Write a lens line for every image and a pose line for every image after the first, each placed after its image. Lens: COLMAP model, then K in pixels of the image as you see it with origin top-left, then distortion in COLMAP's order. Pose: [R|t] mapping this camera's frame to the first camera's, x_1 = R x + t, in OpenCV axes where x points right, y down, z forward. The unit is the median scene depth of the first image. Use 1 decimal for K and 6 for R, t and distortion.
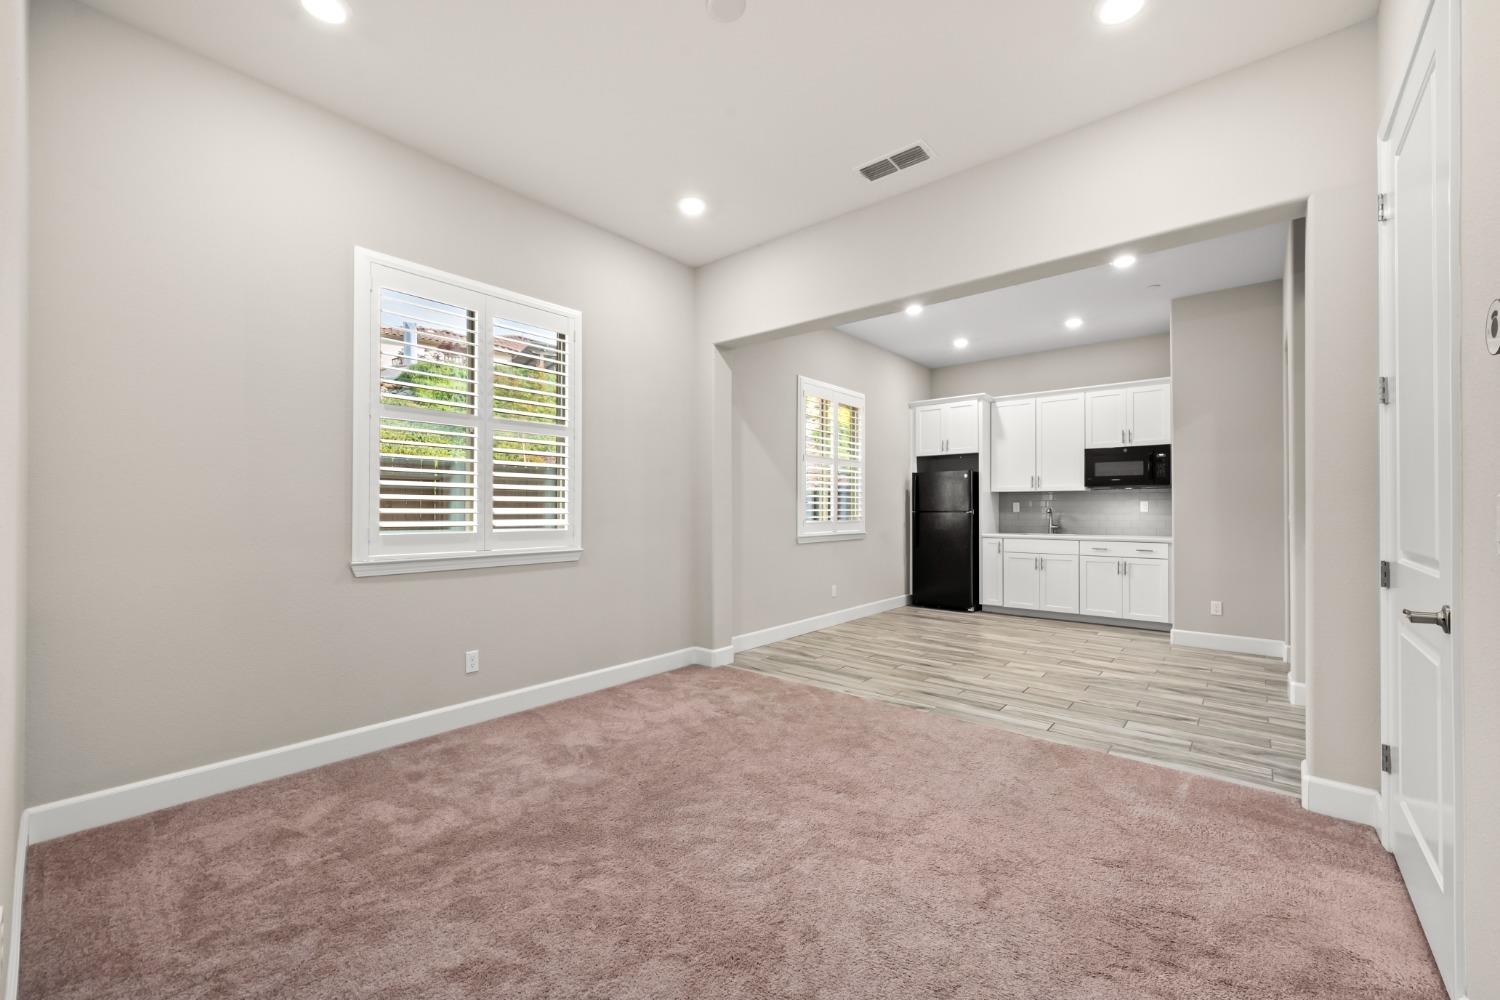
lens RADIAL K [[606.7, 0, 756.6], [0, 606.7, 513.8], [0, 0, 1]] dist [-0.002861, -0.000154]
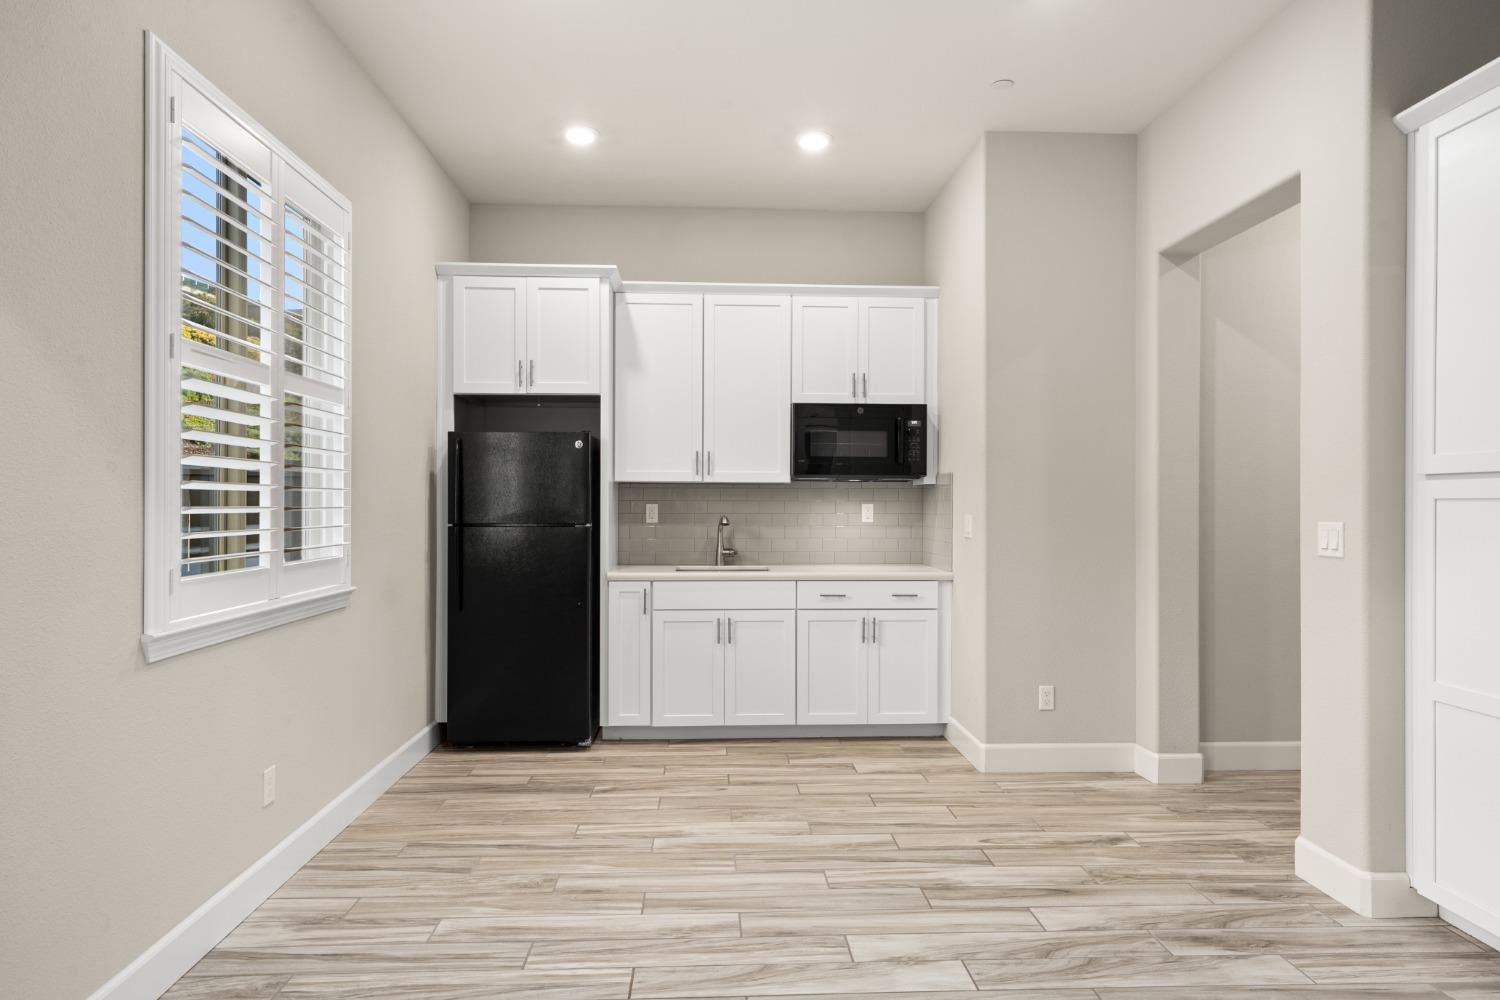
lens RADIAL K [[890.1, 0, 751.2], [0, 890.1, 504.2], [0, 0, 1]] dist [0.008981, 0.002947]
pose [[0.740691, 0.003104, 0.671839, 0.000201], [0.001022, 0.999983, -0.005746, -0.015469], [-0.671845, 0.004943, 0.740675, 0.452015]]
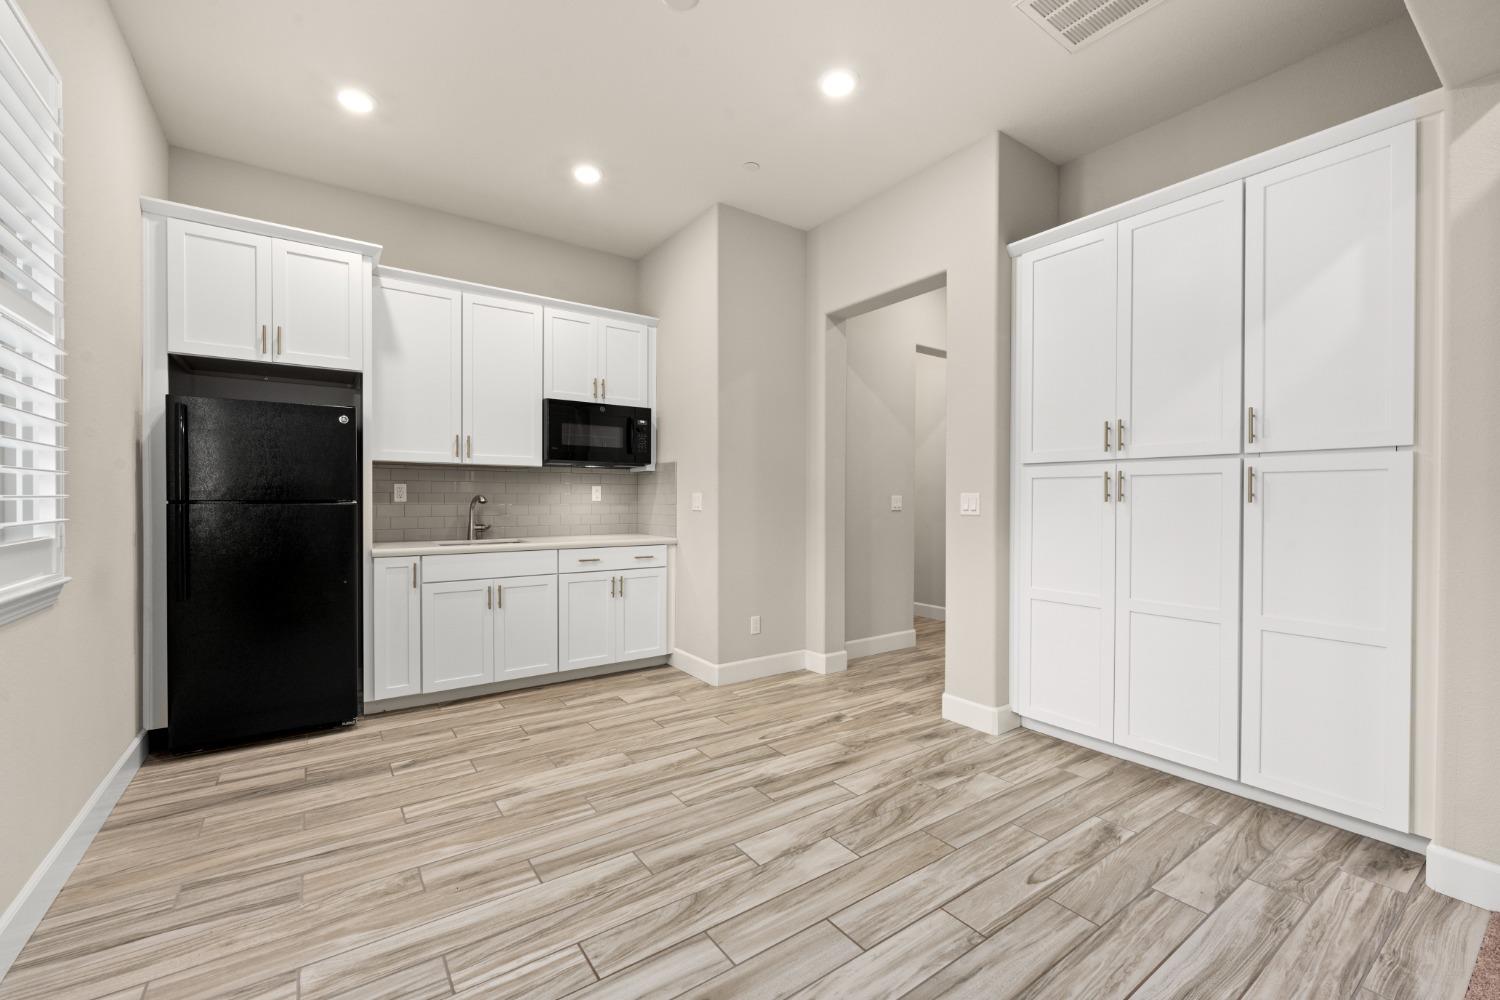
lens RADIAL K [[622.9, 0, 753.0], [0, 622.9, 503.6], [0, 0, 1]] dist [-0.001790, 0.000780]
pose [[0.265738, -0.006237, 0.964025, -0.008587], [0.003651, 0.999978, 0.005464, -0.003619], [-0.964038, 0.002068, 0.265755, 0.626096]]
